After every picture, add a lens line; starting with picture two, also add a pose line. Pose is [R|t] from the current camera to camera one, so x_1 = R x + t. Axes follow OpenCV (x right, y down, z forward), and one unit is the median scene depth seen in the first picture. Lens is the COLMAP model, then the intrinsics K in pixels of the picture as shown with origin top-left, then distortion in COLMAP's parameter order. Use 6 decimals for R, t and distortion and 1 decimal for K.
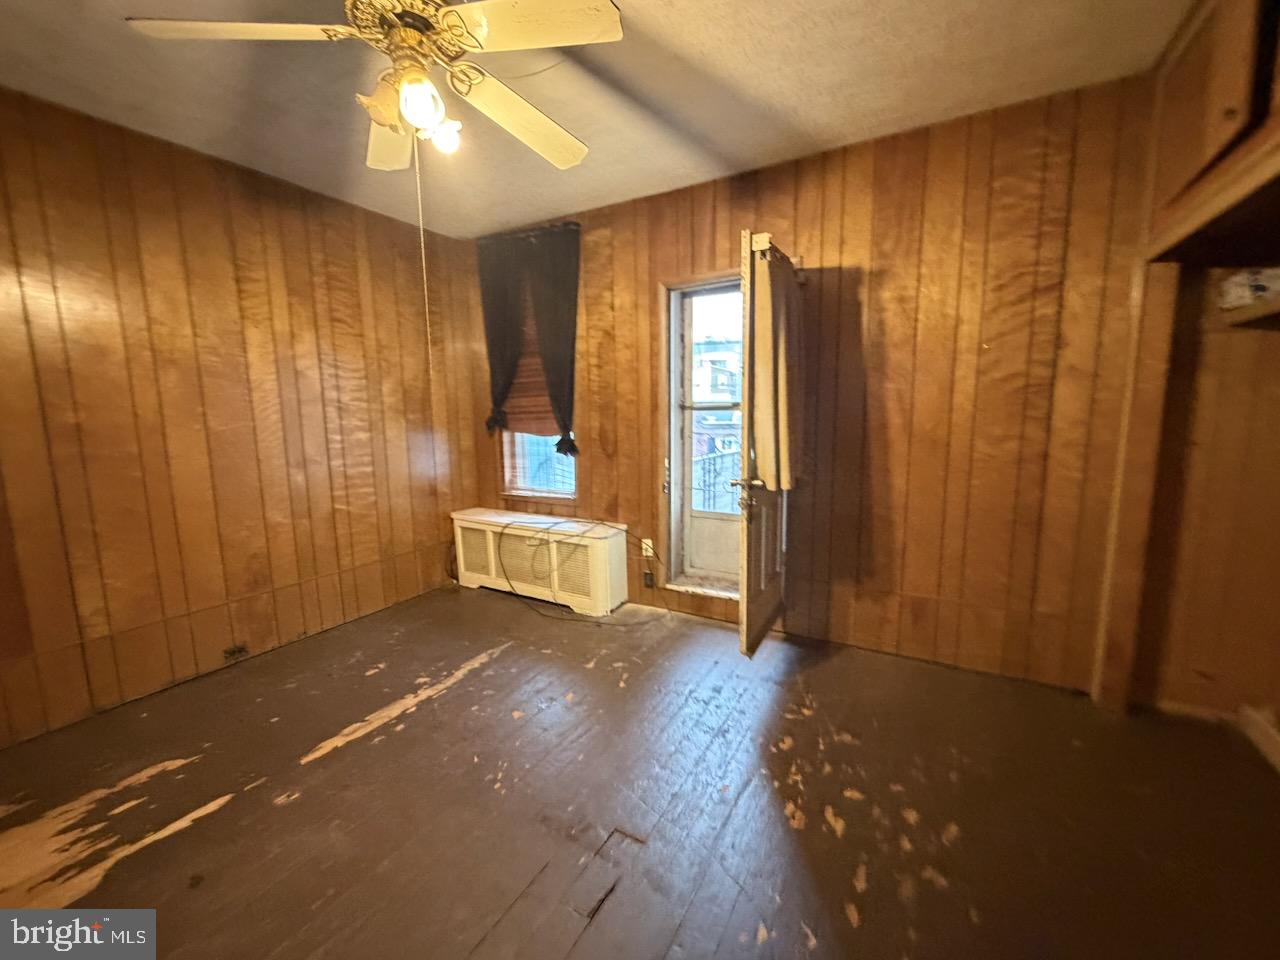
lens RADIAL K [[522.3, 0, 639.5], [0, 522.3, 480.8], [0, 0, 1]] dist [0.001348, -0.000134]
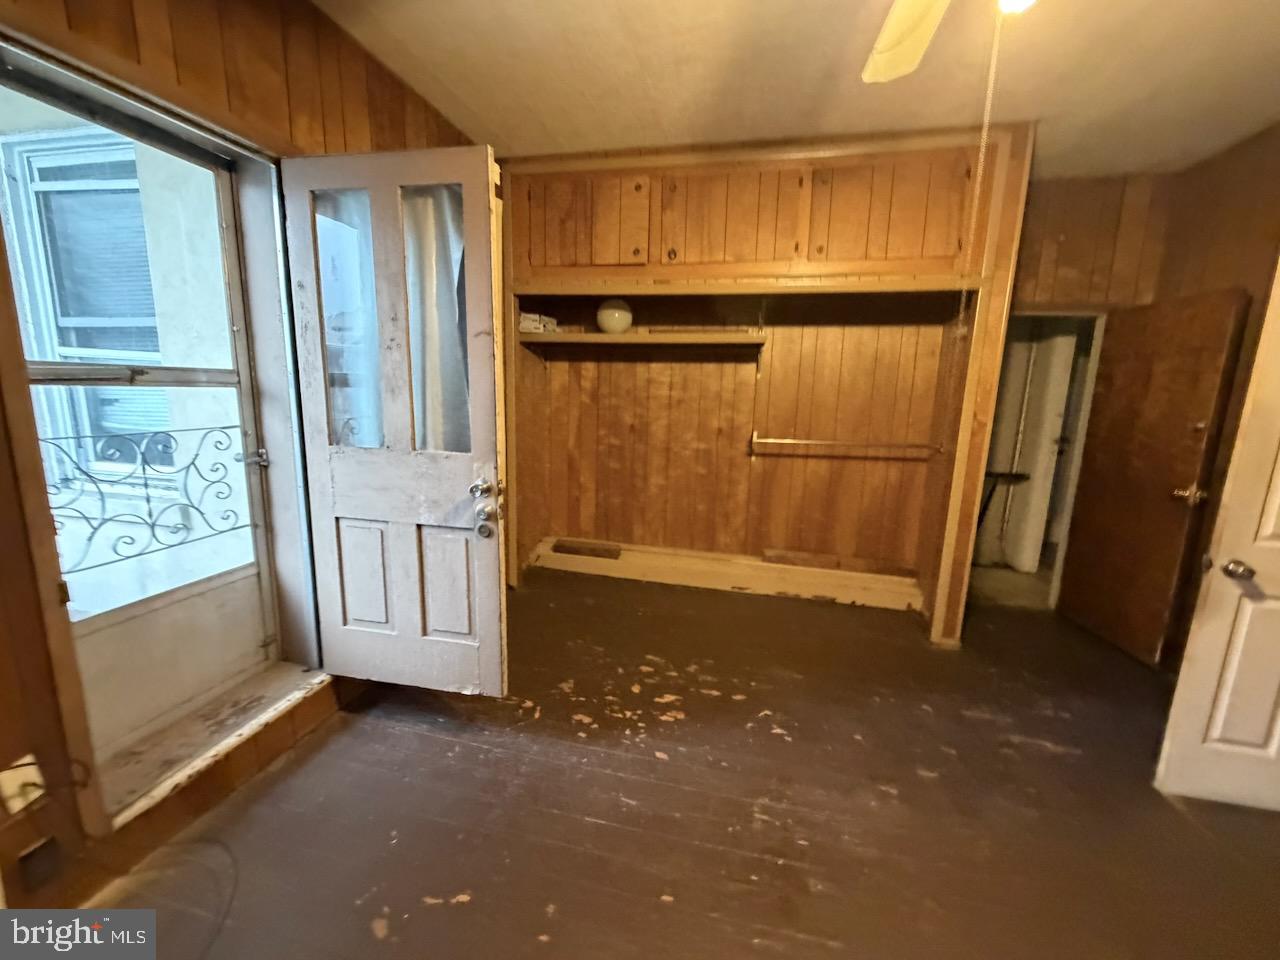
lens RADIAL K [[522.3, 0, 639.8], [0, 522.3, 479.4], [0, 0, 1]] dist [0.001348, -0.000134]
pose [[-0.296759, -0.163514, 0.940849, -0.777340], [0.106359, 0.973442, 0.202726, -0.182358], [-0.949011, 0.160229, -0.271487, 1.329167]]
